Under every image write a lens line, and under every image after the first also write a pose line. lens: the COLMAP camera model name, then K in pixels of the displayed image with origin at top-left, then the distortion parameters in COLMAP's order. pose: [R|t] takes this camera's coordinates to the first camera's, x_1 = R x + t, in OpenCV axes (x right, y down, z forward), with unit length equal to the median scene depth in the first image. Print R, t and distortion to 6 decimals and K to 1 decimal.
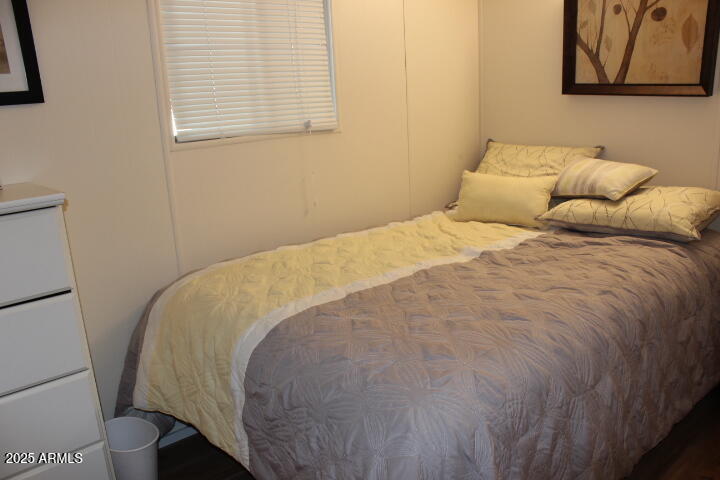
lens RADIAL K [[598.1, 0, 360.0], [0, 598.1, 240.0], [0, 0, 1]] dist [-0.181461, 0.172524]
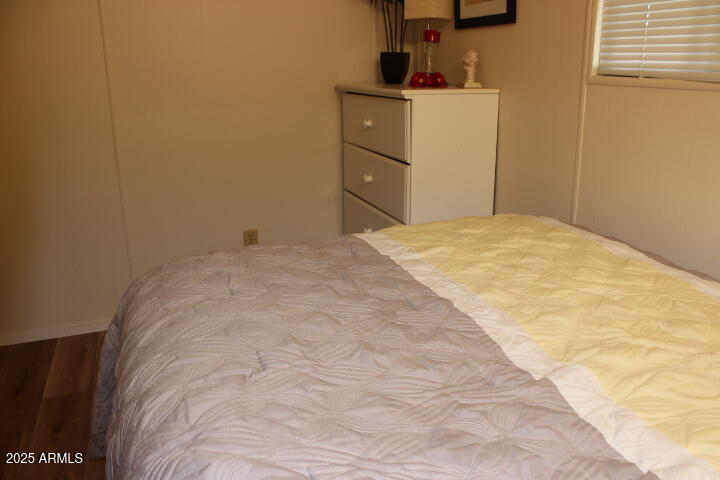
lens RADIAL K [[598.1, 0, 360.0], [0, 598.1, 240.0], [0, 0, 1]] dist [-0.181461, 0.172524]
pose [[-0.366413, 0.332542, -0.868998, 0.588573], [-0.180475, 0.890814, 0.416988, -0.228083], [0.912782, 0.309622, -0.266390, 0.937711]]
